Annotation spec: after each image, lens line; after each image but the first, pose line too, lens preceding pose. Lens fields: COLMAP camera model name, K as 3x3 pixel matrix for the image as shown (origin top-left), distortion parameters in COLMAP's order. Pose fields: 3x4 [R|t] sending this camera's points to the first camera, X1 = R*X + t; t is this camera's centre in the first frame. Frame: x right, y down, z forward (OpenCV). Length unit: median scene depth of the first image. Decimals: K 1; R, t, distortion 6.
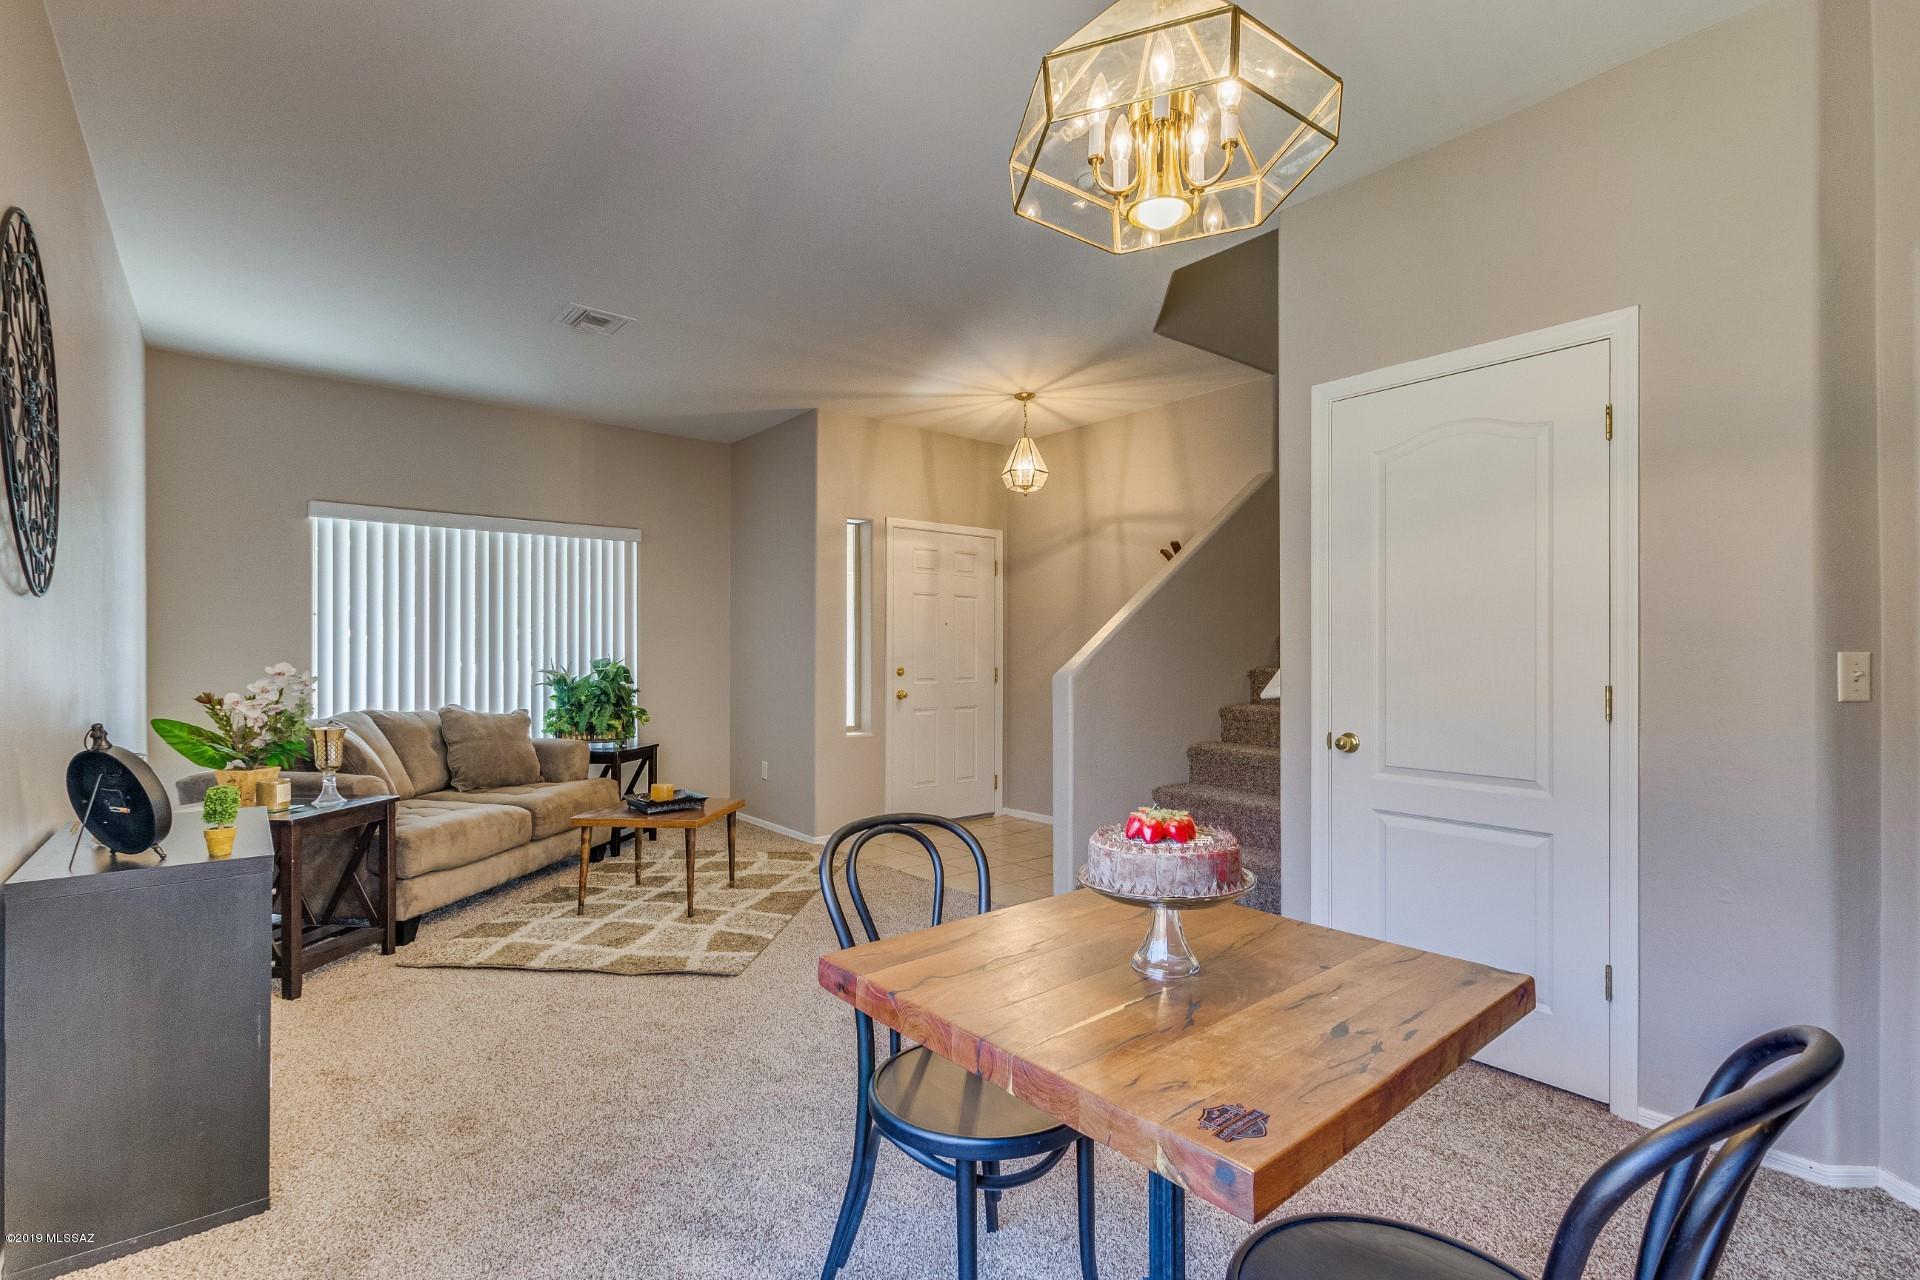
lens RADIAL K [[885.2, 0, 955.5], [0, 885.2, 659.9], [0, 0, 1]] dist [0.002146, -0.000118]
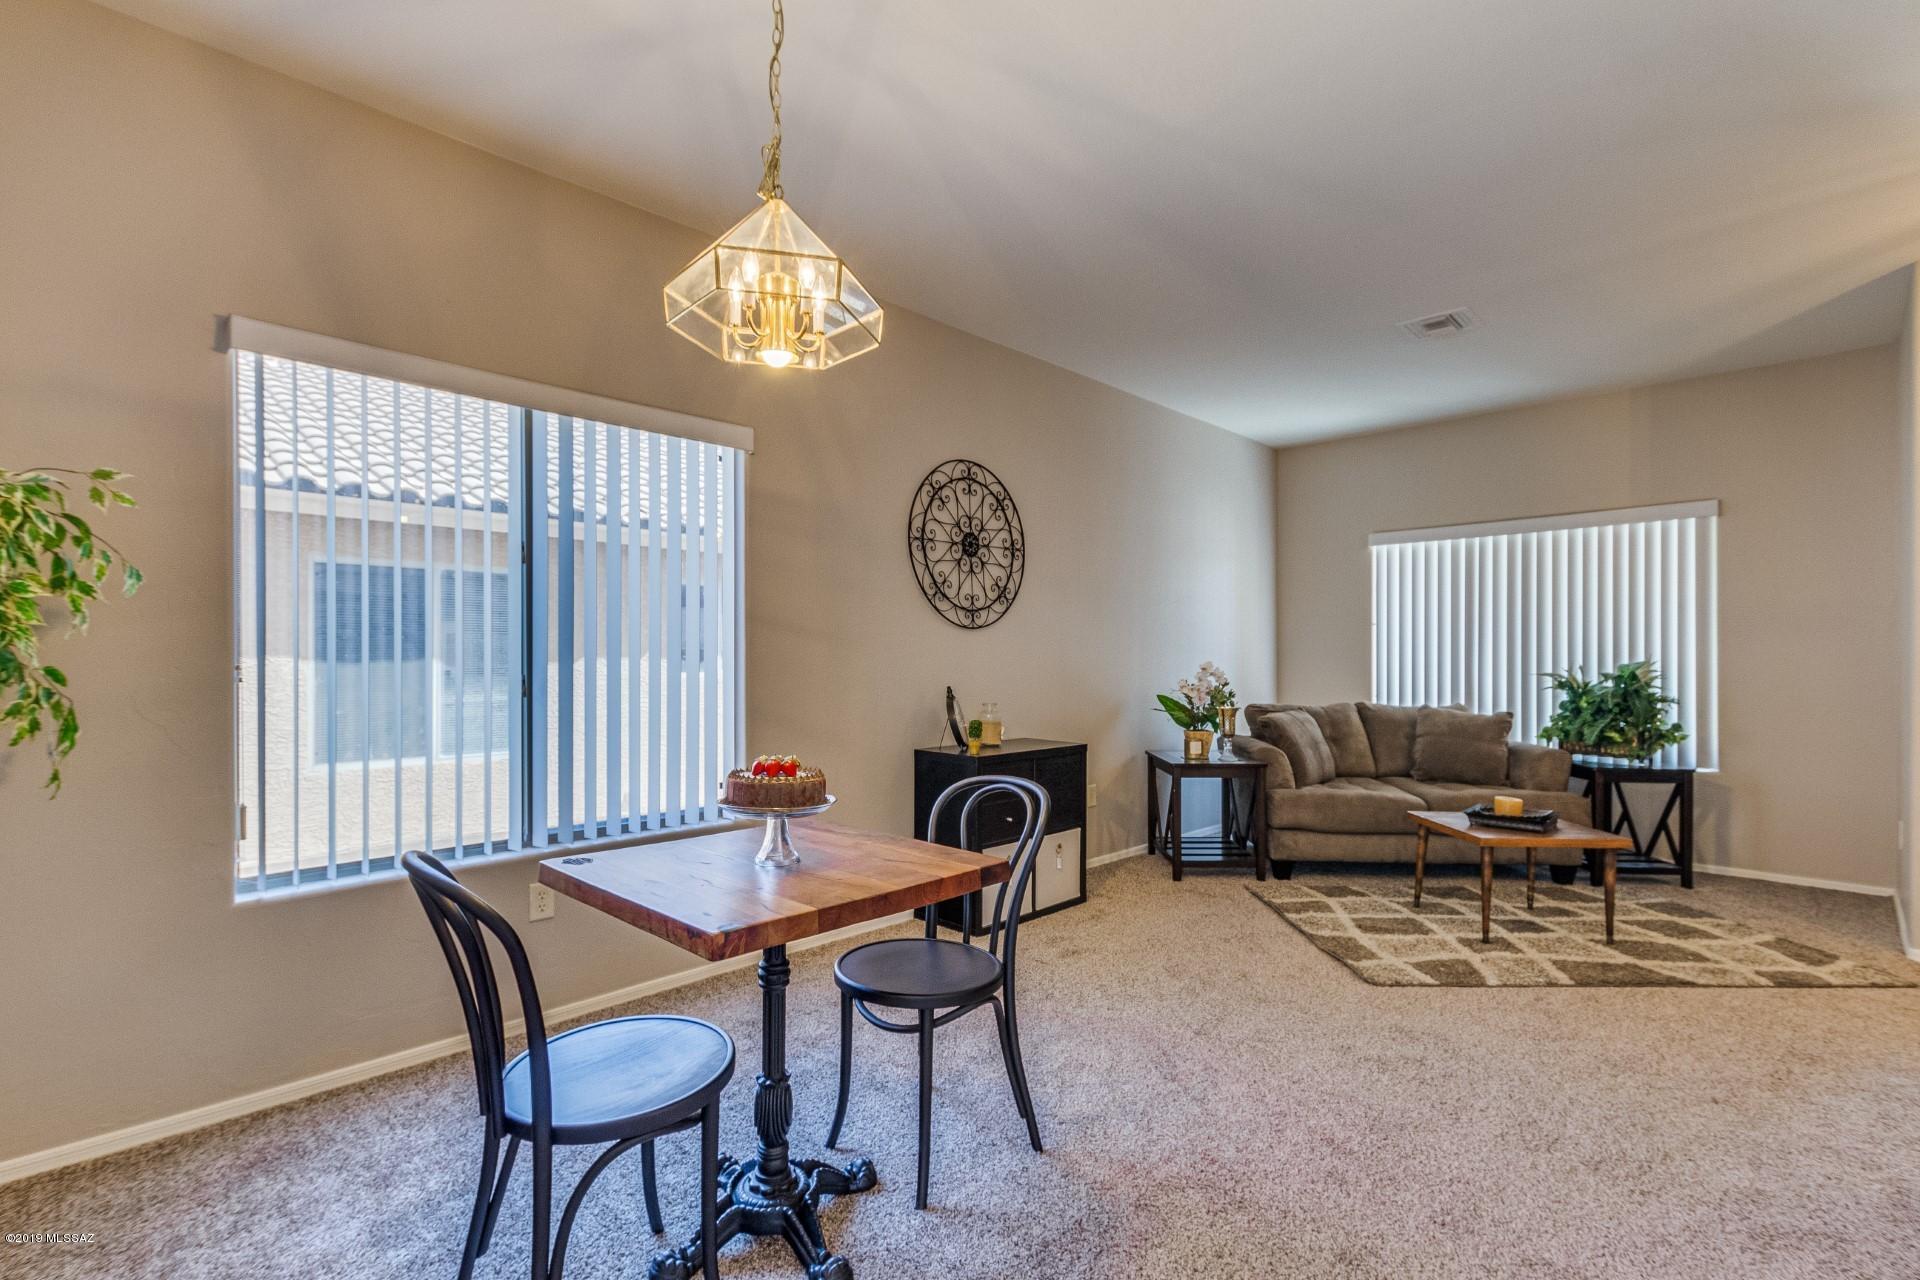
lens RADIAL K [[885.2, 0, 955.5], [0, 885.2, 659.9], [0, 0, 1]] dist [0.002146, -0.000118]
pose [[0.079073, 0.002024, -0.996867, 0.514576], [-0.009412, 0.999955, 0.001284, 0.002470], [0.996824, 0.009281, 0.079088, 0.346542]]
